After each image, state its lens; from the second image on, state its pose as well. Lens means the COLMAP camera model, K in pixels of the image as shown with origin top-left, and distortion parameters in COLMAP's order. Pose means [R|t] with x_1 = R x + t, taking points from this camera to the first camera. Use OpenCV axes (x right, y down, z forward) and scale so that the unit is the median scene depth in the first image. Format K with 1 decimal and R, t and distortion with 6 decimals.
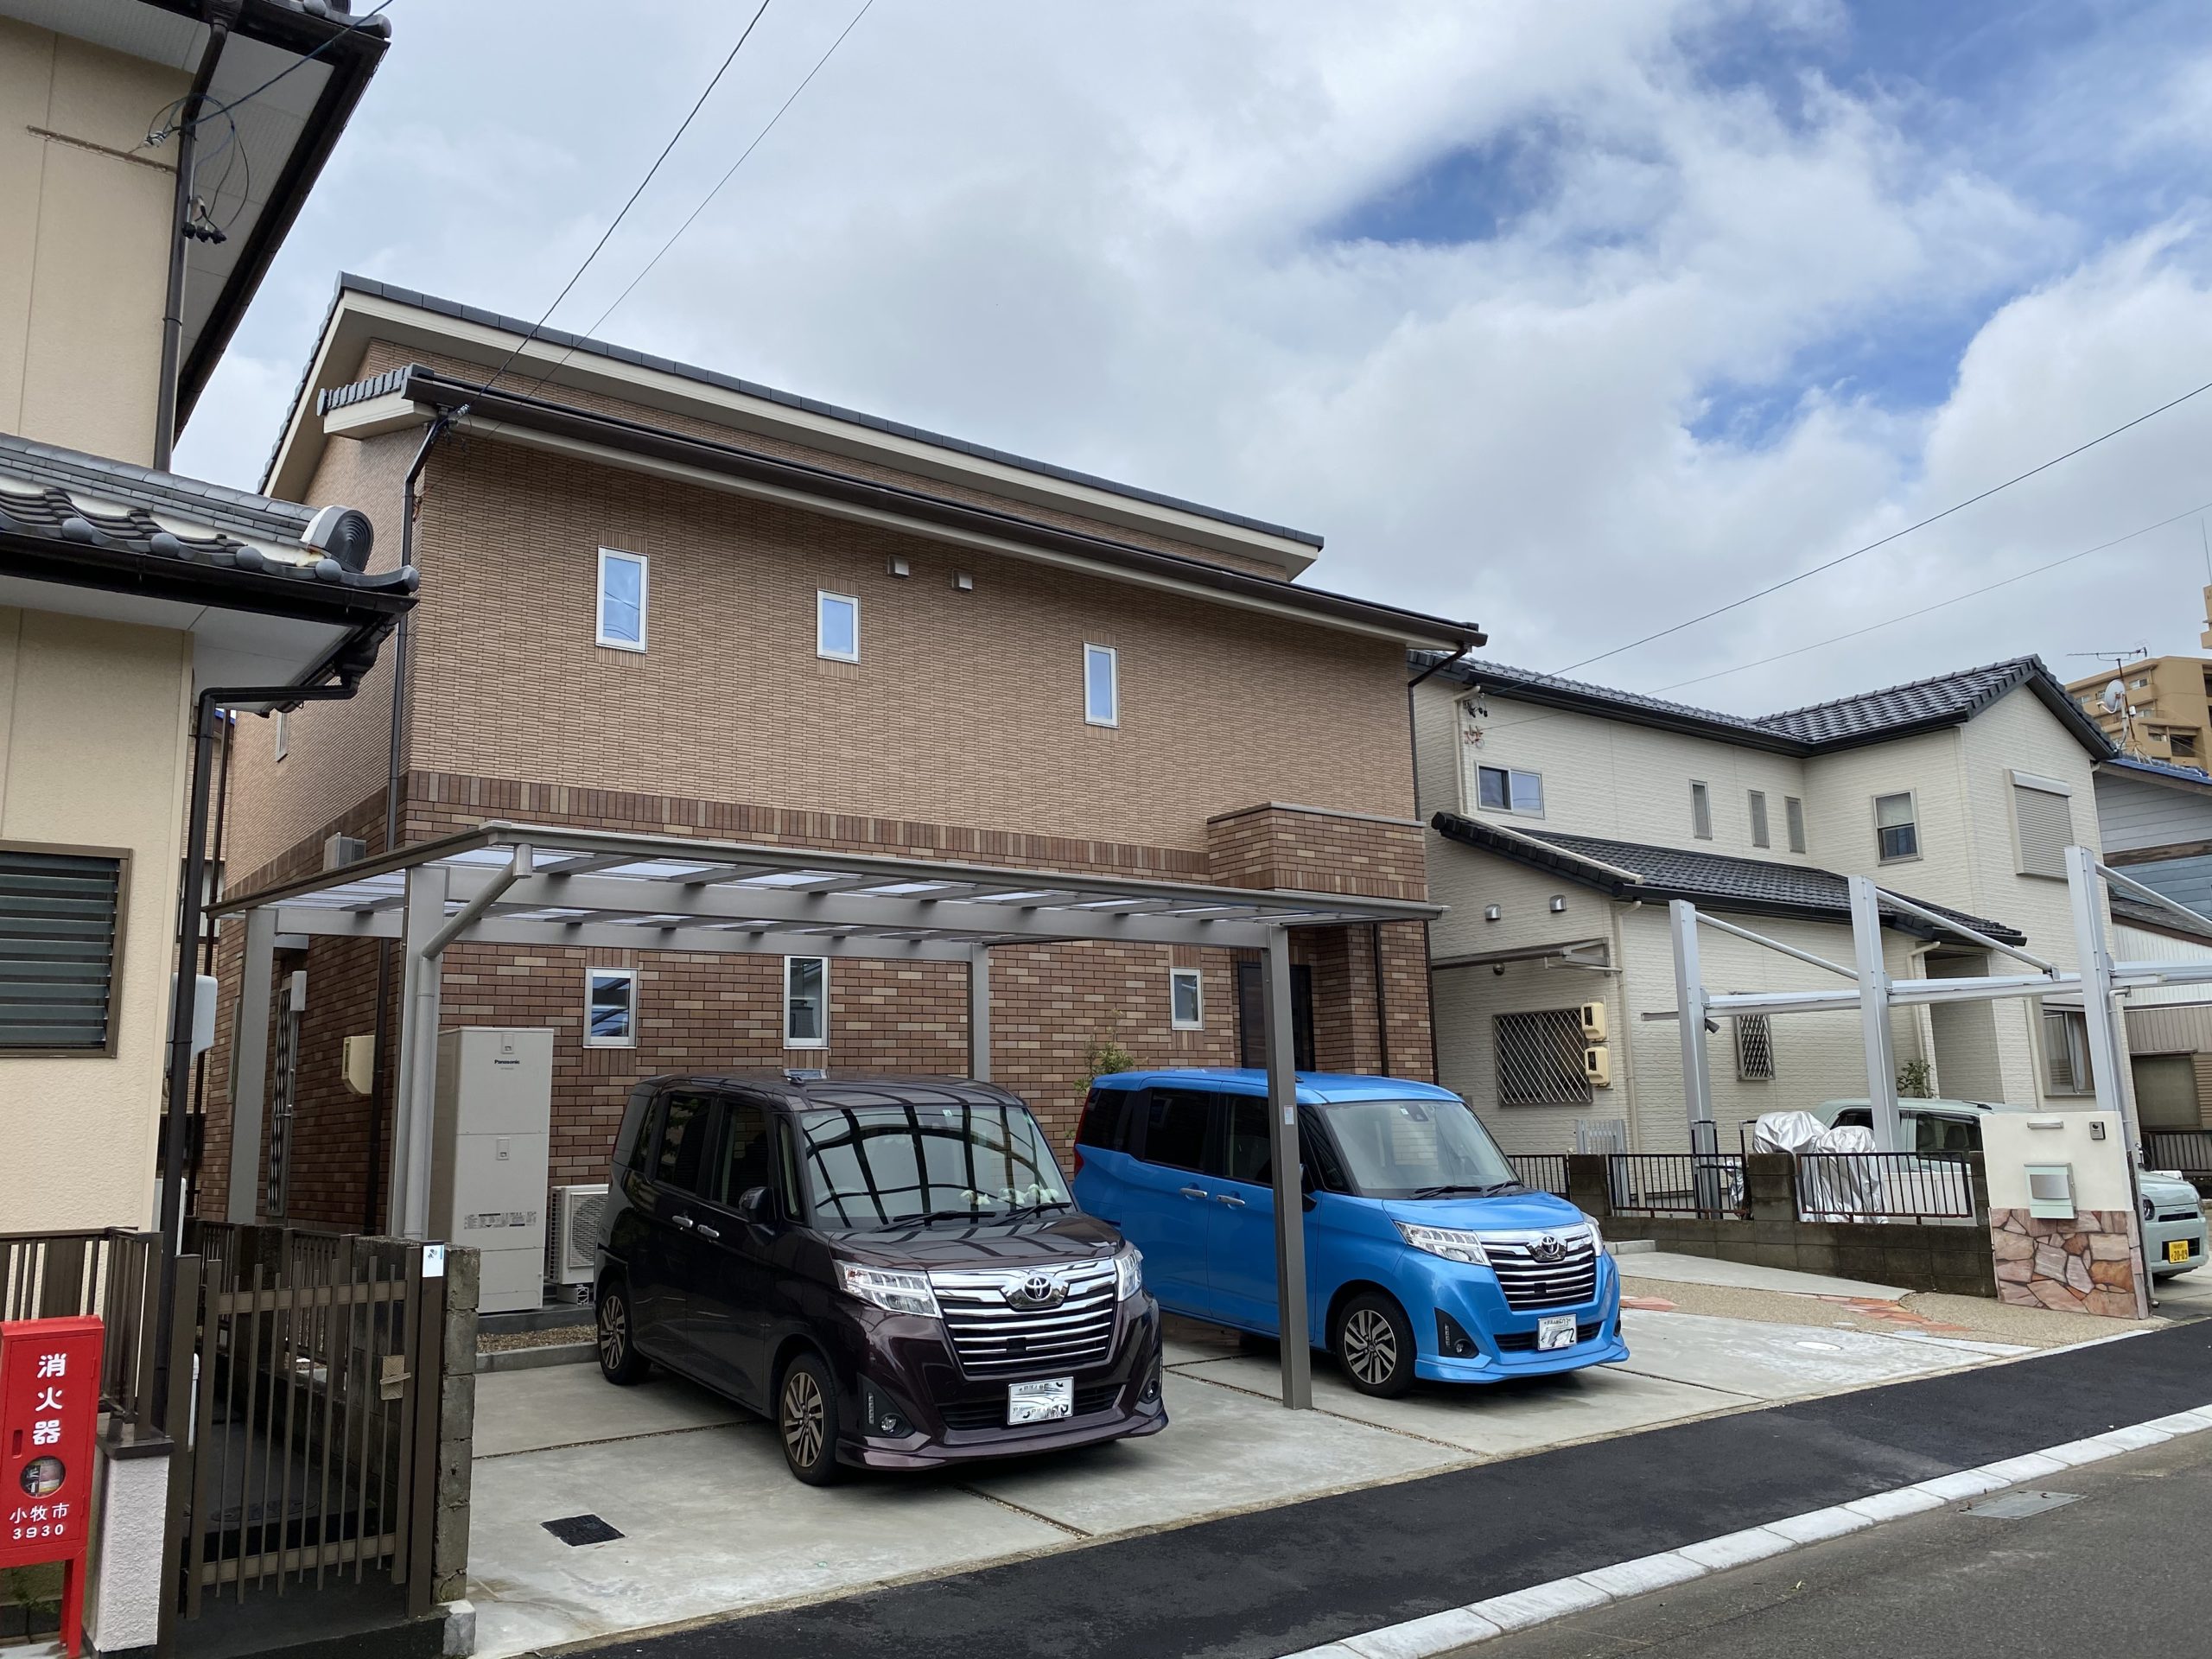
lens RADIAL K [[1706.0, 0, 1098.7], [0, 1706.0, 828.7], [0, 0, 1]] dist [0.039436, -0.050110]
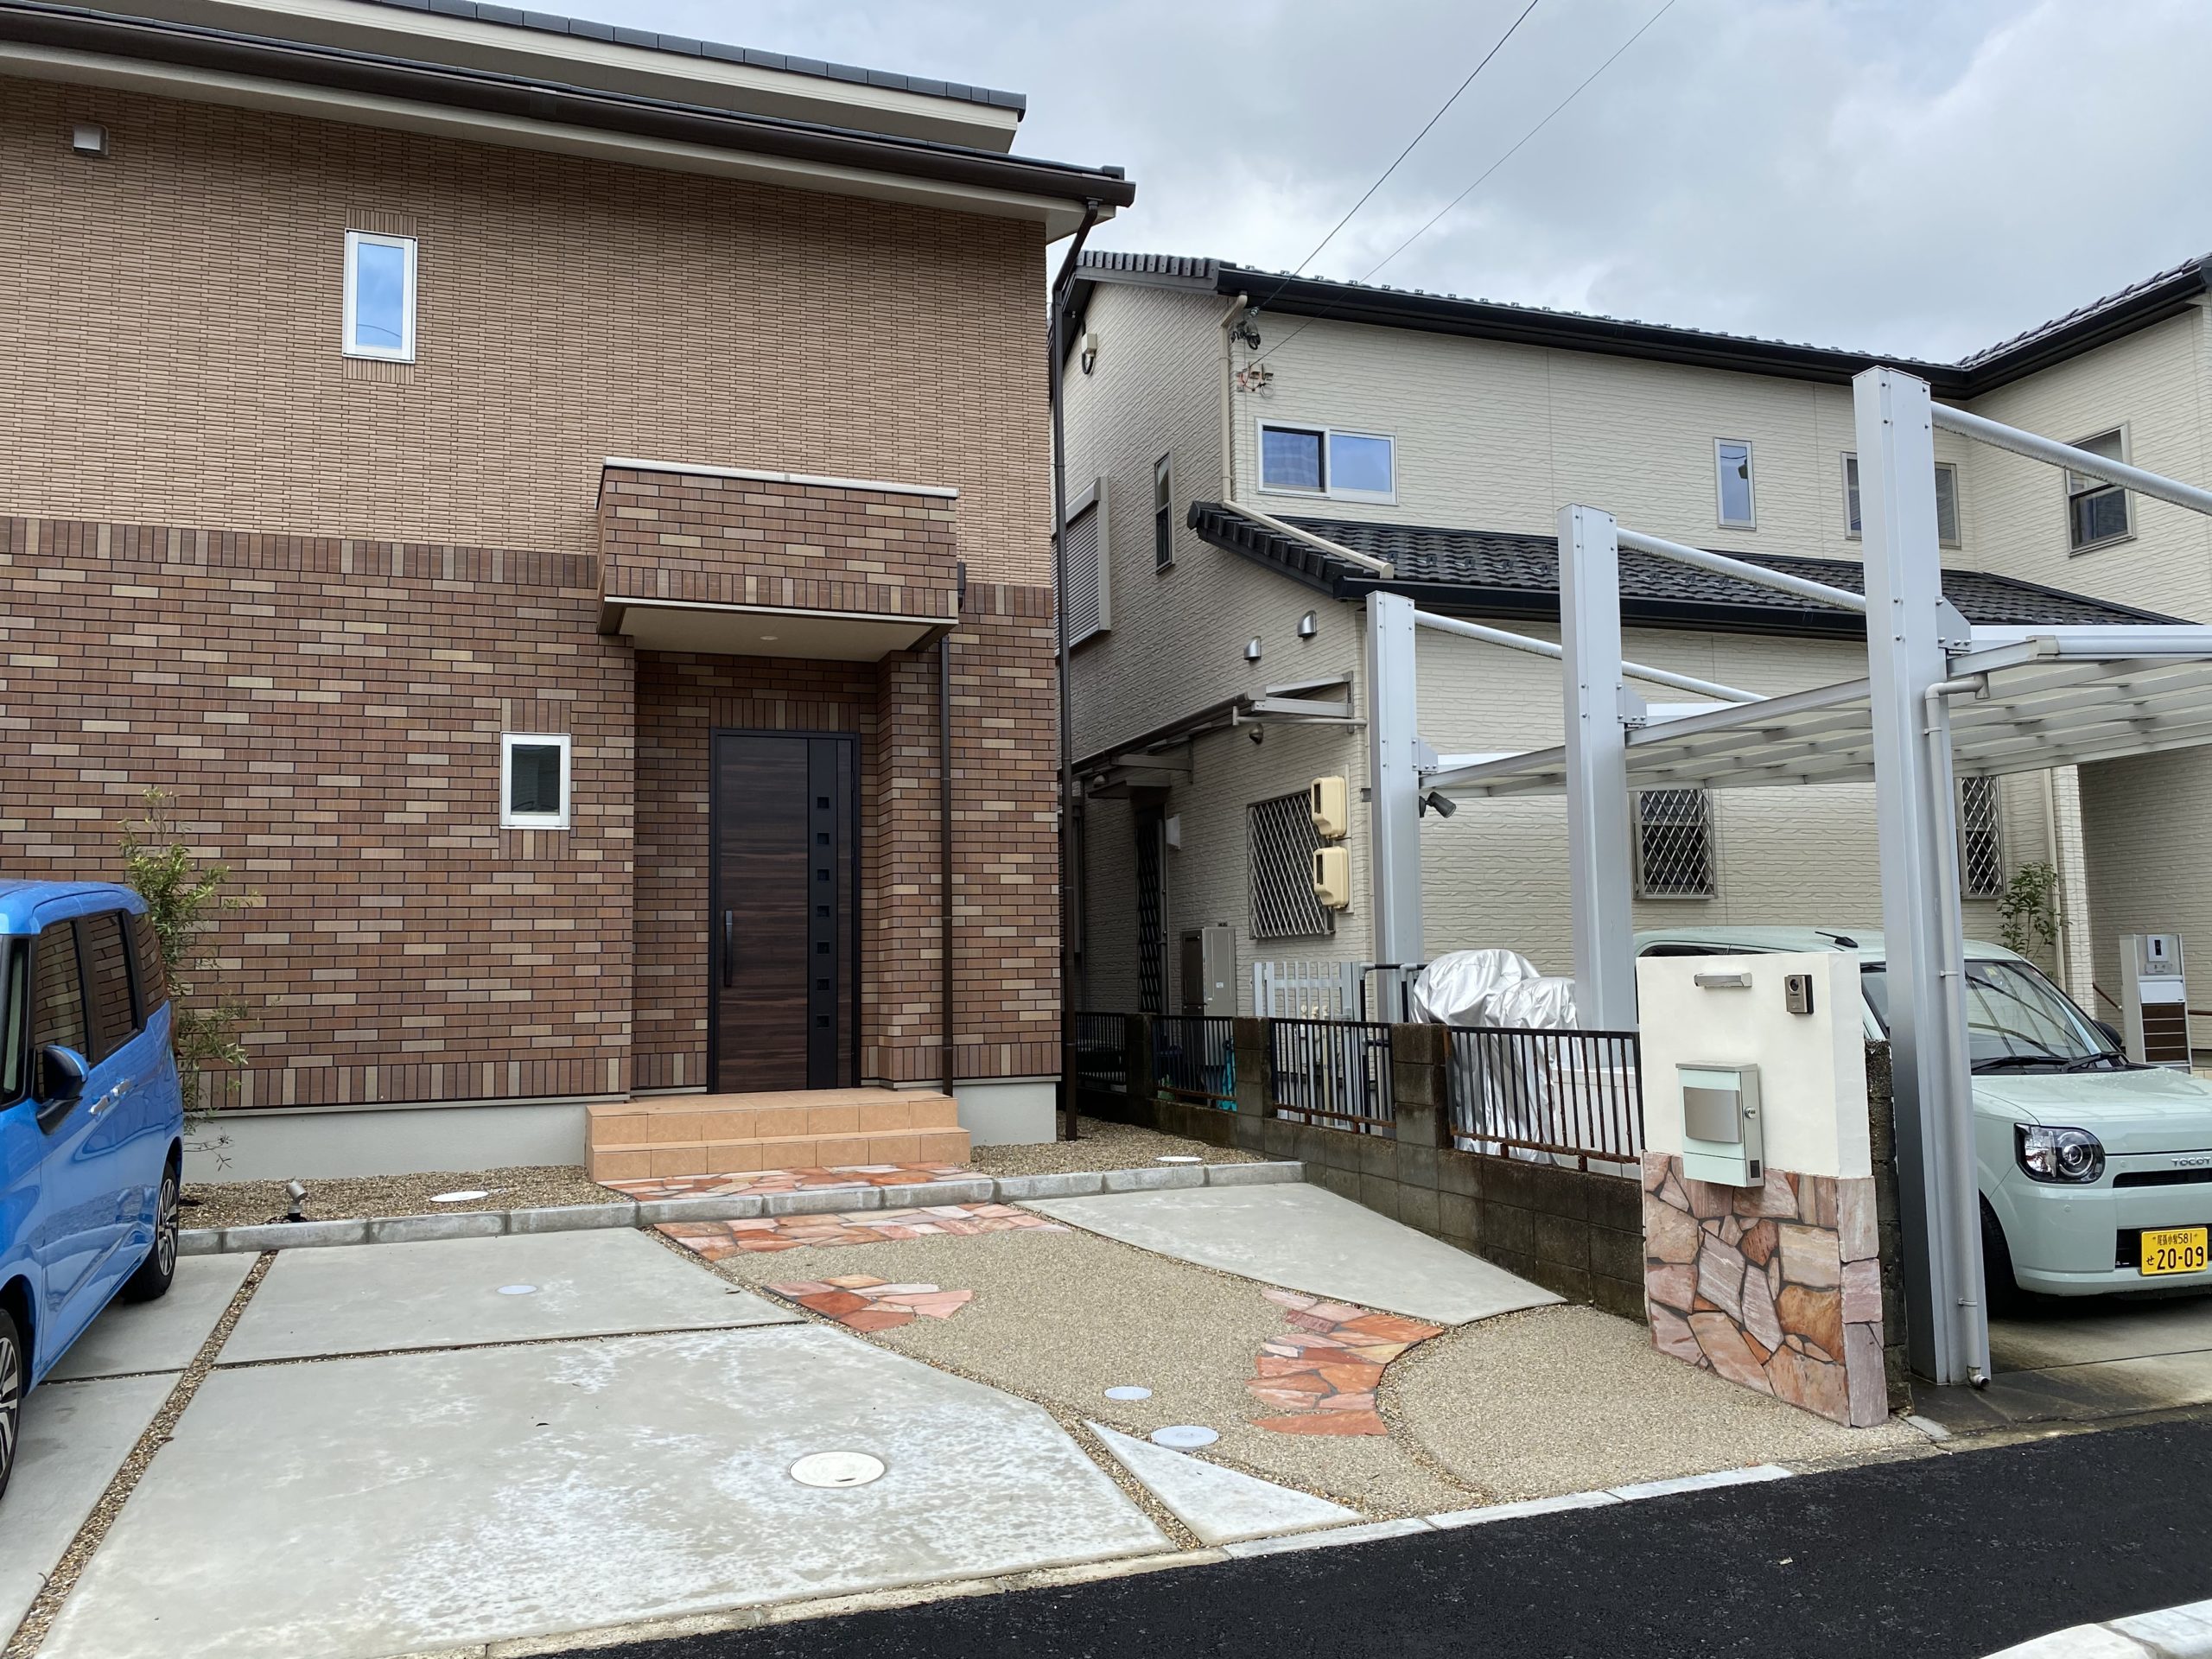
lens RADIAL K [[1706.0, 0, 1117.6], [0, 1706.0, 835.5], [0, 0, 1]] dist [0.039436, -0.050110]
pose [[0.956888, -0.019337, -0.289813, 0.458560], [0.047571, 0.994742, 0.090696, 0.073332], [0.286535, -0.100573, 0.952776, 0.452361]]
